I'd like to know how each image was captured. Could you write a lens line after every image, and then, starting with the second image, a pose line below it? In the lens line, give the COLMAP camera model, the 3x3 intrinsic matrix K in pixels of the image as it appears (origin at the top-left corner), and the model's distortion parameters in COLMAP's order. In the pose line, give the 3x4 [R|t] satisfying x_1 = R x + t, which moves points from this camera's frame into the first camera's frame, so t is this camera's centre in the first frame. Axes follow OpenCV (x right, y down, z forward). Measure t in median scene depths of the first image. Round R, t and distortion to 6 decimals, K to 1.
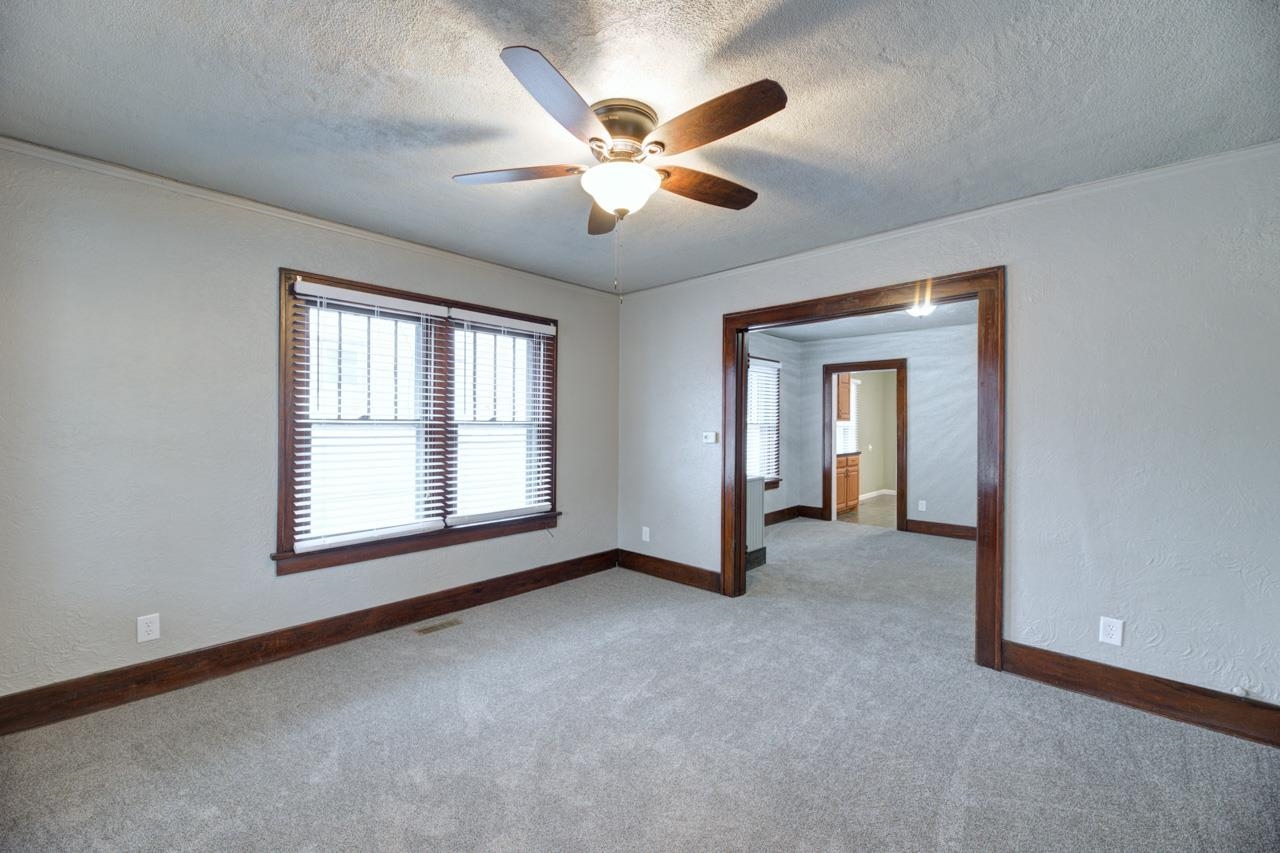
lens RADIAL K [[515.0, 0, 637.8], [0, 515.0, 425.6], [0, 0, 1]] dist [0.000564, -0.003747]
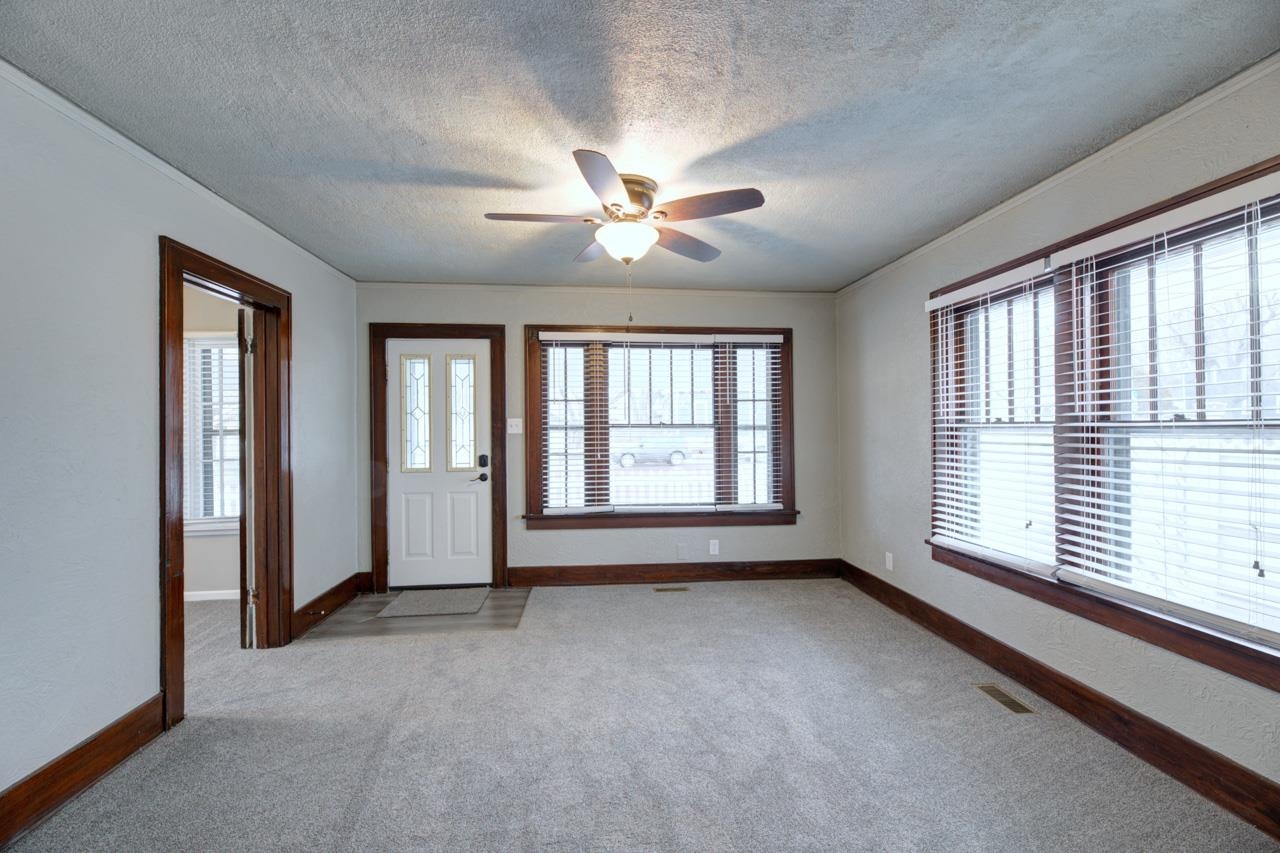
lens RADIAL K [[522.3, 0, 641.1], [0, 522.3, 421.8], [0, 0, 1]] dist [0.000783, -0.004306]
pose [[-0.652402, -0.008896, -0.757821, 0.496906], [0.000016, 0.999931, -0.011752, -0.001990], [0.757873, -0.007678, -0.652356, 1.017549]]
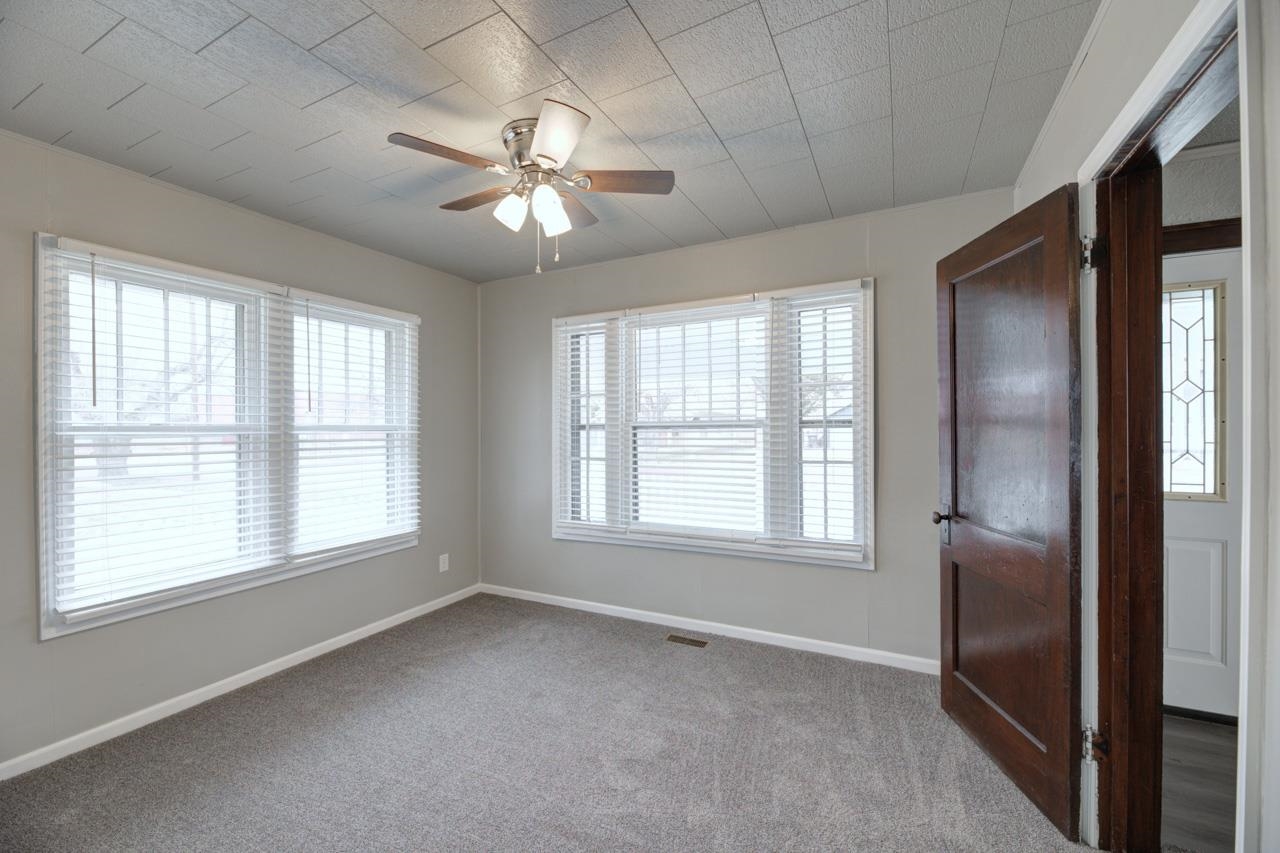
lens RADIAL K [[522.3, 0, 641.1], [0, 522.3, 421.8], [0, 0, 1]] dist [0.000783, -0.004306]
pose [[-0.956133, -0.006124, -0.292868, 0.758111], [-0.007017, 0.999973, 0.001997, 0.005221], [0.292848, 0.003965, -0.956151, 0.265029]]
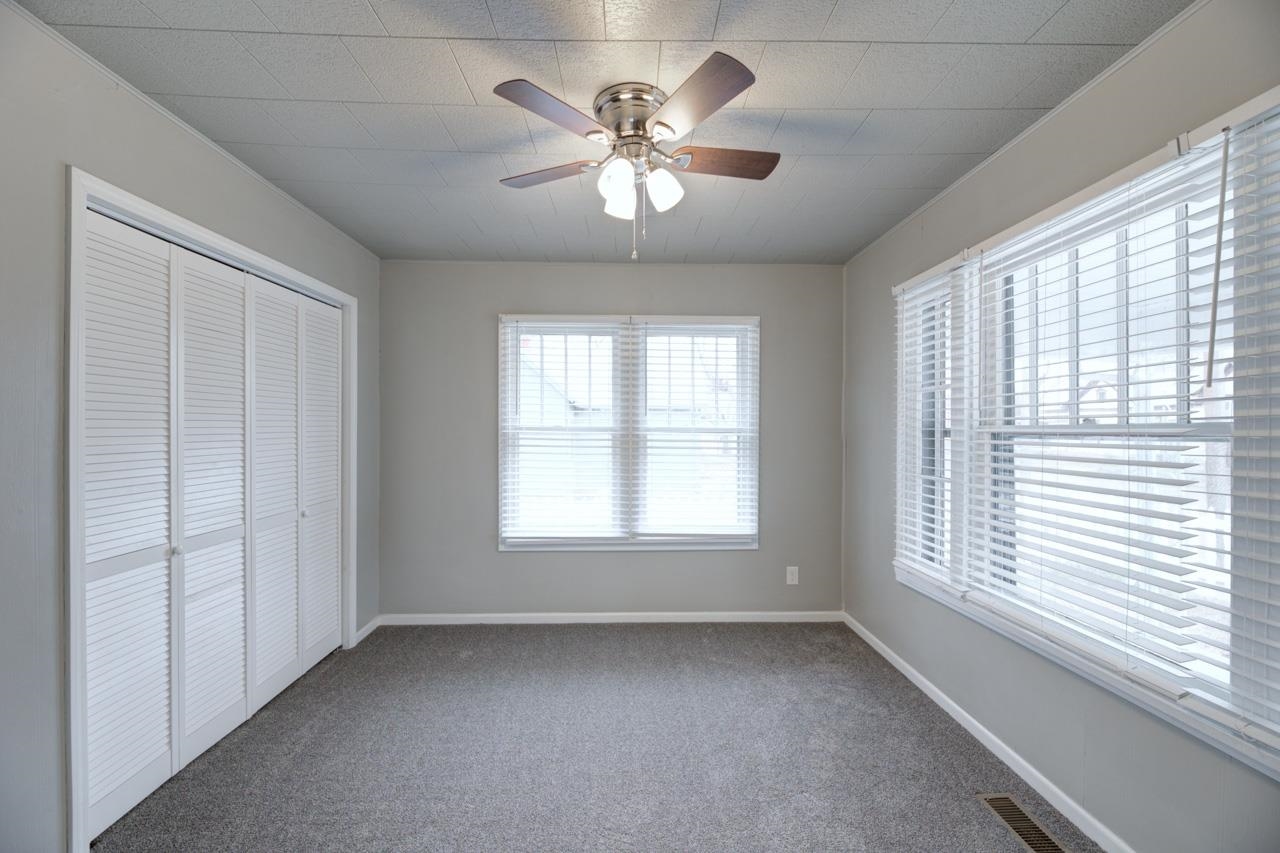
lens RADIAL K [[522.3, 0, 641.1], [0, 522.3, 421.8], [0, 0, 1]] dist [0.000783, -0.004306]
pose [[-0.706498, -0.005011, 0.707697, 0.336872], [-0.003354, 0.999987, 0.003733, 0.002108], [-0.707707, 0.000264, -0.706506, 0.040174]]
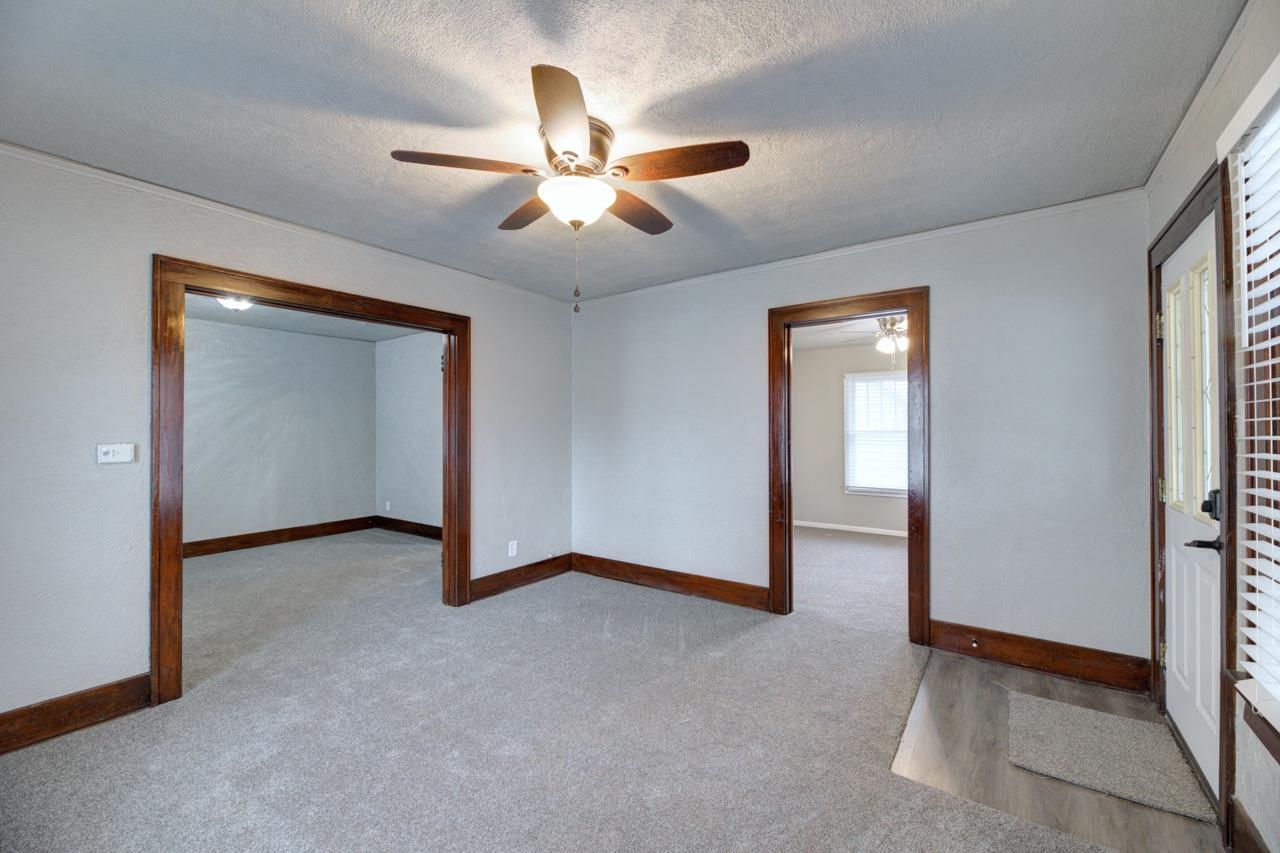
lens RADIAL K [[519.4, 0, 638.4], [0, 519.4, 425.8], [0, 0, 1]] dist [0.000615, -0.003817]
pose [[-0.138317, 0.003383, 0.990382, -0.591286], [0.006248, 0.999977, -0.002543, -0.003020], [-0.990368, 0.005836, -0.138335, 0.563137]]
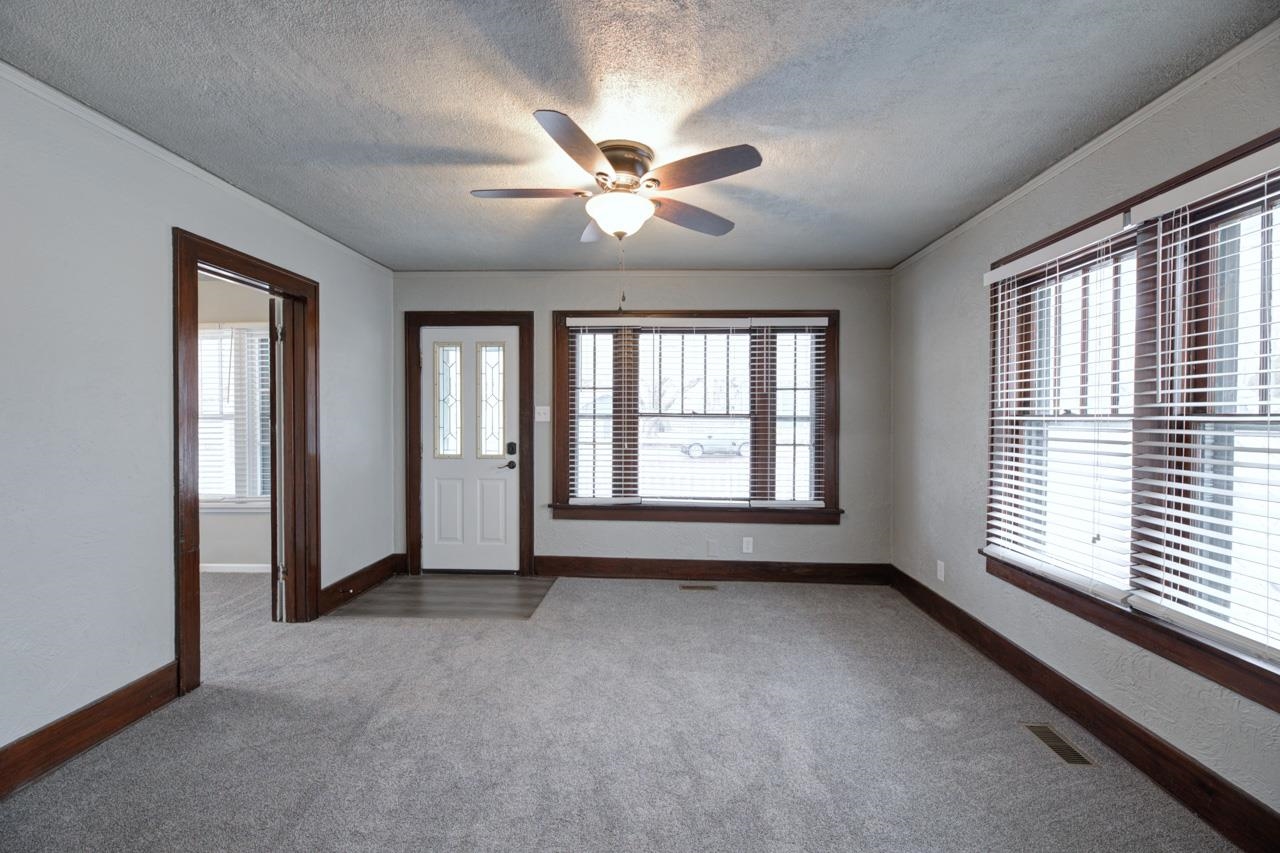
lens RADIAL K [[522.3, 0, 641.1], [0, 522.3, 421.8], [0, 0, 1]] dist [0.000783, -0.004306]
pose [[-0.753832, -0.003704, -0.657057, 0.385911], [-0.011932, 0.999896, 0.008052, -0.000645], [0.656959, 0.013909, -0.753798, 1.057051]]
